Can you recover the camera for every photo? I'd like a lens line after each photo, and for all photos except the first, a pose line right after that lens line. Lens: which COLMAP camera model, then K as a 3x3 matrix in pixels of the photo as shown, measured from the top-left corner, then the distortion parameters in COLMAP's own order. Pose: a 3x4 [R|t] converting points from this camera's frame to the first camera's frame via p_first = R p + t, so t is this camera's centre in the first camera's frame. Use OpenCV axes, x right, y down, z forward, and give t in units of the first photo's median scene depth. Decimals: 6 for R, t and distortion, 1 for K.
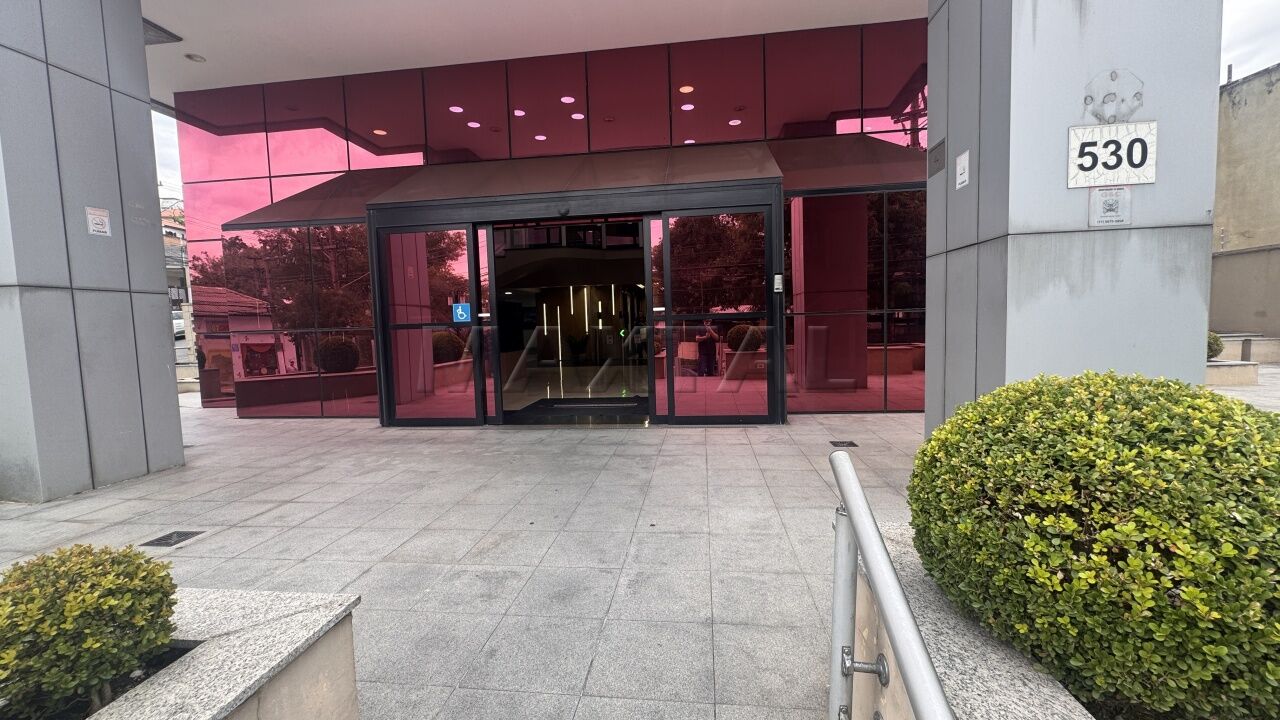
lens RADIAL K [[510.5, 0, 640.0], [0, 510.5, 360.0], [0, 0, 1]] dist [-0.001249, 0.000203]
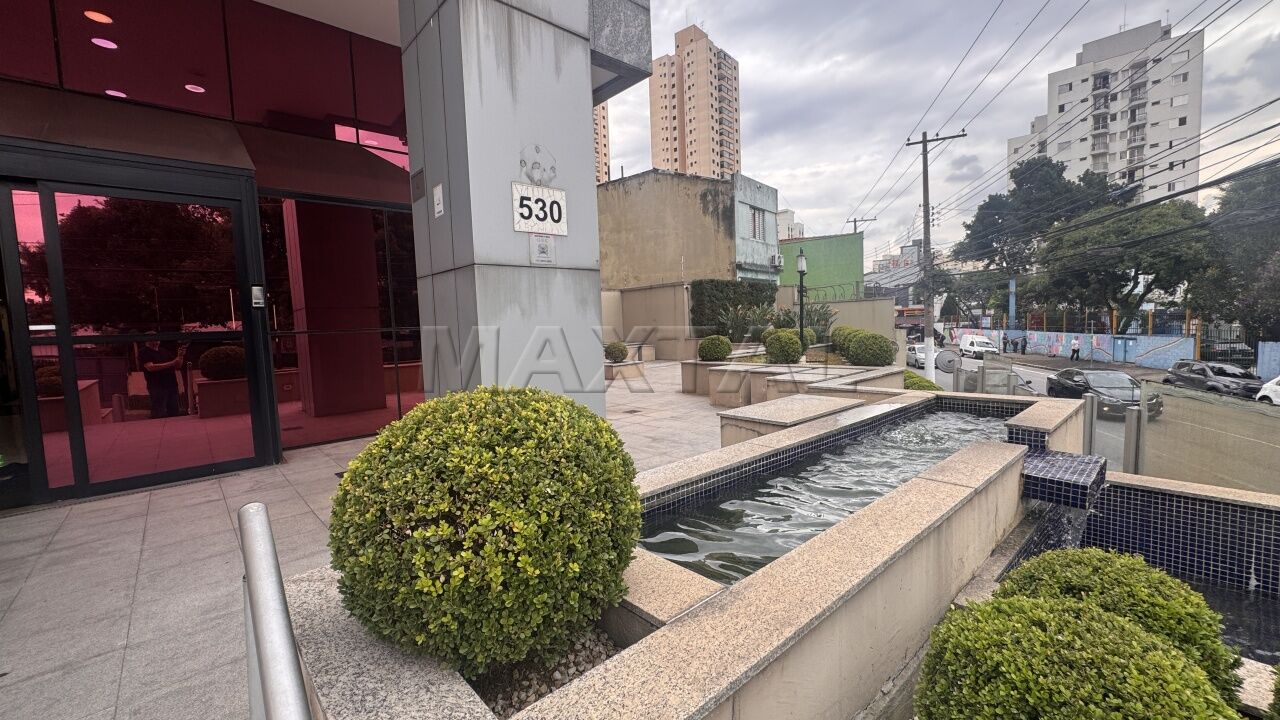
lens RADIAL K [[510.5, 0, 640.0], [0, 510.5, 360.0], [0, 0, 1]] dist [-0.001249, 0.000203]
pose [[0.653736, -0.048593, 0.755161, 0.252268], [0.072996, 0.997332, 0.000984, -0.013151], [-0.753193, 0.054480, 0.655539, -0.053219]]
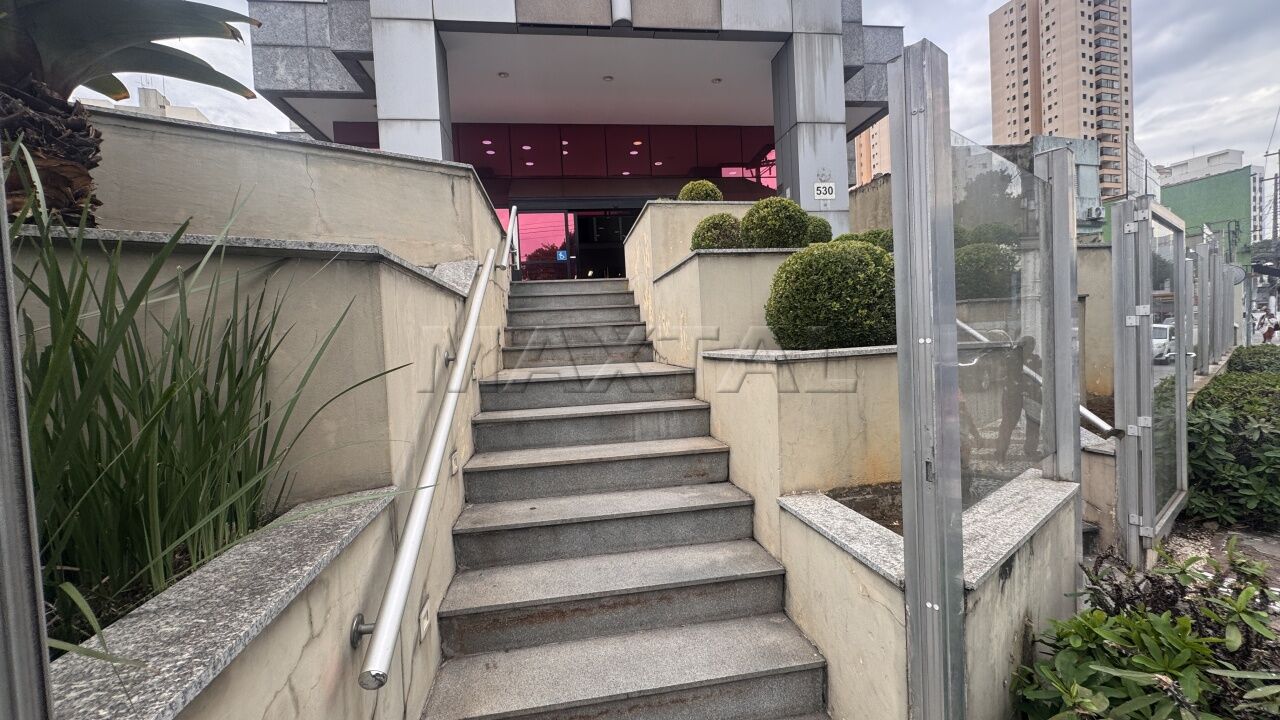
lens RADIAL K [[510.5, 0, 640.0], [0, 510.5, 360.0], [0, 0, 1]] dist [-0.001249, 0.000203]
pose [[0.963243, -0.029996, 0.266951, -3.676882], [0.042320, 0.998282, -0.040531, 2.438036], [-0.265277, 0.050338, 0.962857, -5.705521]]
